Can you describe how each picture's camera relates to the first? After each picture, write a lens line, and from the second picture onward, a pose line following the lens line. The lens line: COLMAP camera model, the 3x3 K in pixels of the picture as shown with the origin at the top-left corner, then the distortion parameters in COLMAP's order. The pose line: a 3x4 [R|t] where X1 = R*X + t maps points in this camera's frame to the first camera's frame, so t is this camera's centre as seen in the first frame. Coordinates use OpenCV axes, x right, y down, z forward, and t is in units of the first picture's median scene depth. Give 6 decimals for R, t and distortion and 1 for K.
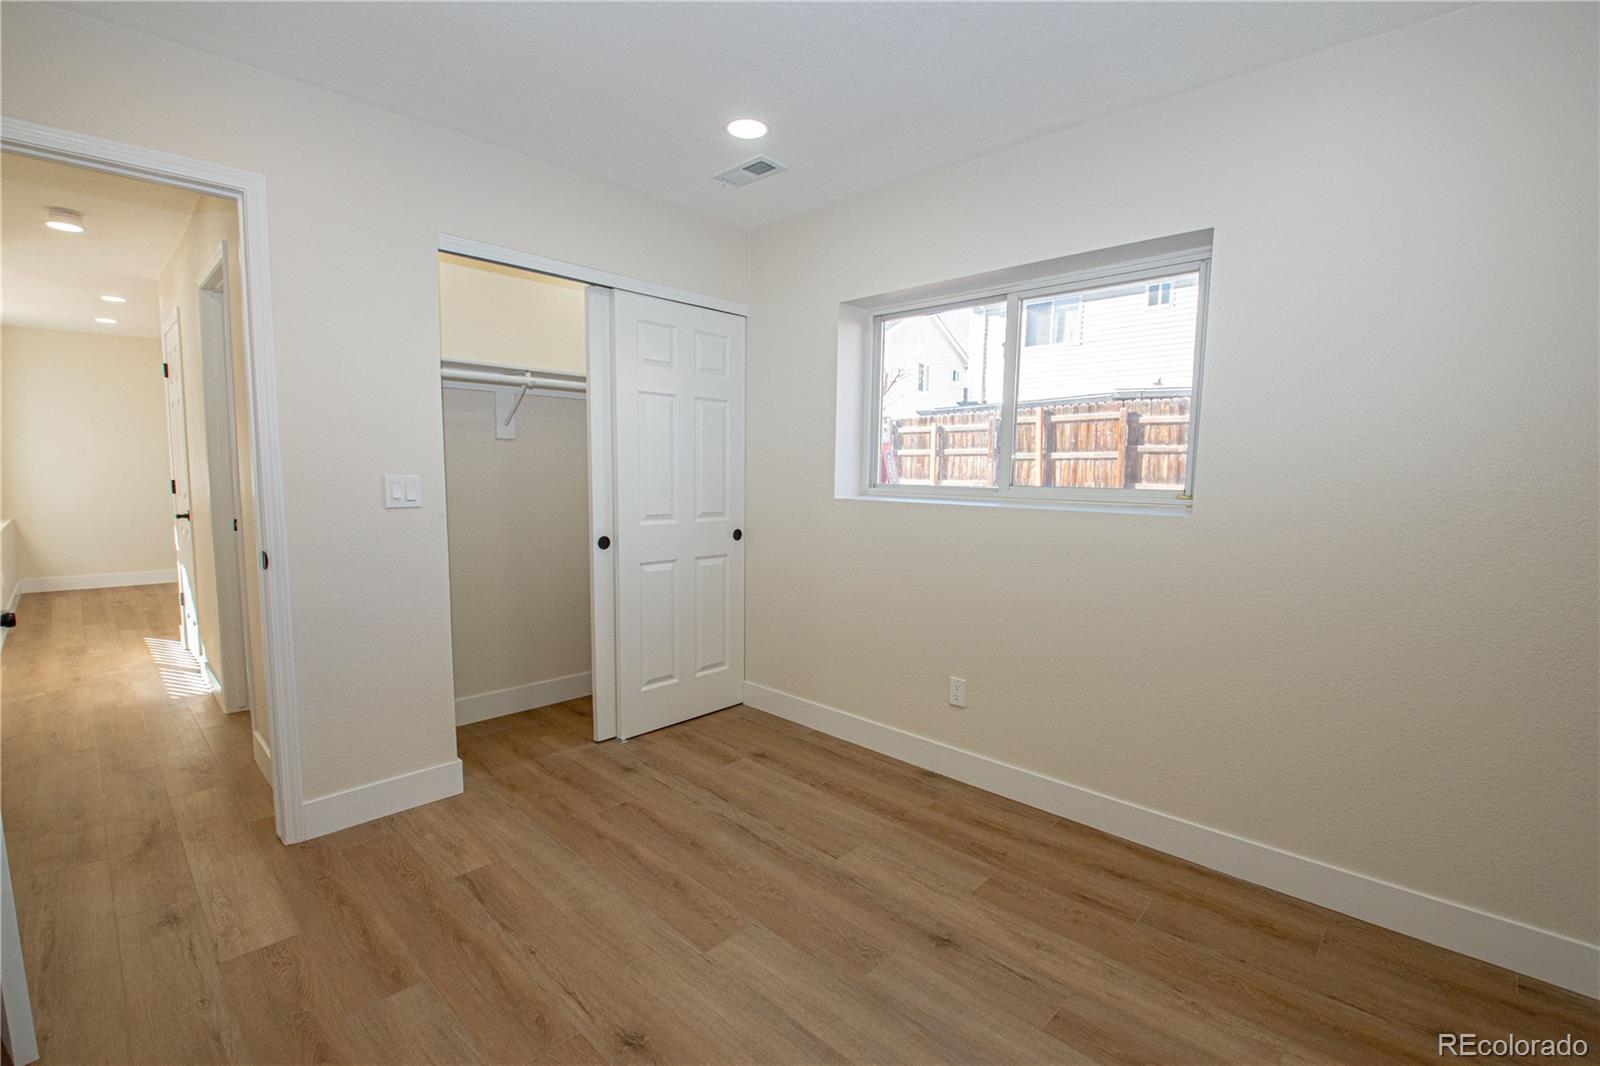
lens RADIAL K [[704.5, 0, 797.1], [0, 704.5, 537.4], [0, 0, 1]] dist [0.021857, -0.030108]
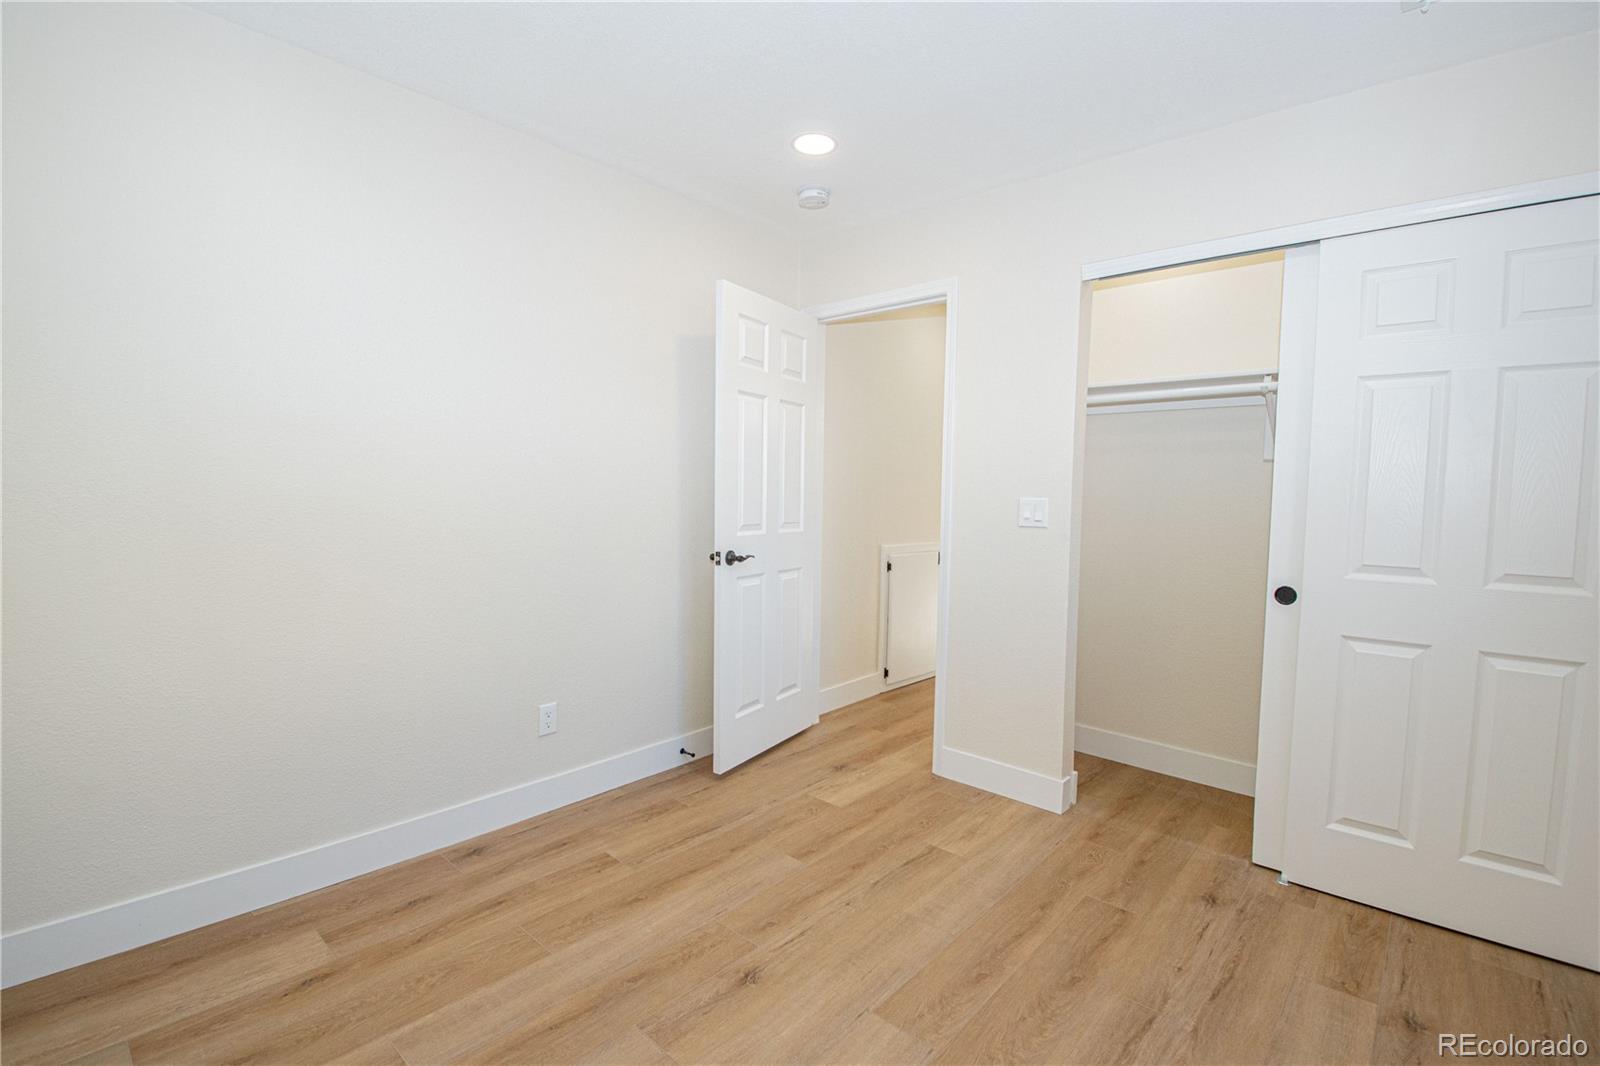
lens RADIAL K [[720.2, 0, 800.0], [0, 720.2, 533.0], [0, 0, 1]] dist [-0.046215, 0.010710]
pose [[0.021885, 0.040753, -0.998930, 0.525838], [-0.115976, 0.992527, 0.037951, -0.031547], [0.993011, 0.115022, 0.026447, 0.575286]]
